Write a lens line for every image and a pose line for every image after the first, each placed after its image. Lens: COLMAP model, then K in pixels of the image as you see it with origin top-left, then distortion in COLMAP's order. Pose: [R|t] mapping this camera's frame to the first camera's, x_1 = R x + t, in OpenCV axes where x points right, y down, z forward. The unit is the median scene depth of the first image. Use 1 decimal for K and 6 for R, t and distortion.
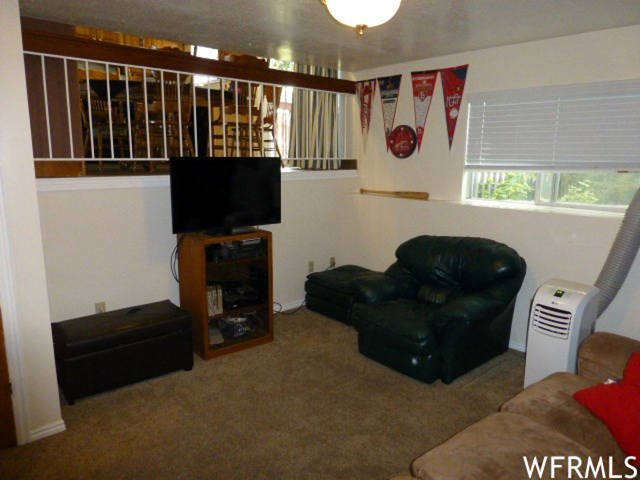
lens RADIAL K [[458.6, 0, 320.0], [0, 458.6, 240.0], [0, 0, 1]] dist [-0.029745, -0.000160]
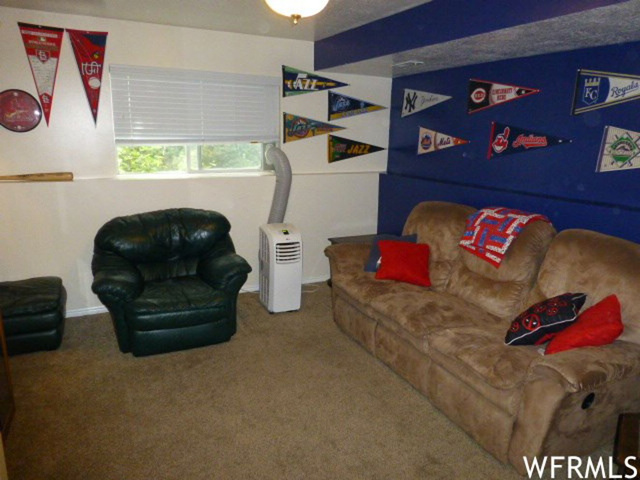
lens RADIAL K [[452.6, 0, 320.0], [0, 452.6, 240.0], [0, 0, 1]] dist [-0.005205, -0.001528]
pose [[0.281249, -0.225083, 0.932865, -0.532435], [0.159777, 0.969519, 0.185755, -0.071506], [-0.946240, 0.096807, 0.308640, 0.340719]]
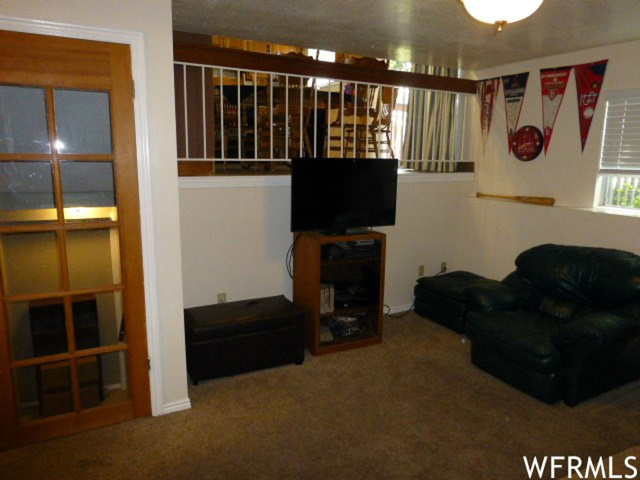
lens RADIAL K [[458.6, 0, 320.0], [0, 458.6, 240.0], [0, 0, 1]] dist [-0.029745, -0.000160]
pose [[0.975322, 0.043321, -0.216494, -0.027022], [-0.043958, 0.999032, 0.001877, 0.000290], [0.216366, 0.007686, 0.976282, -0.003251]]
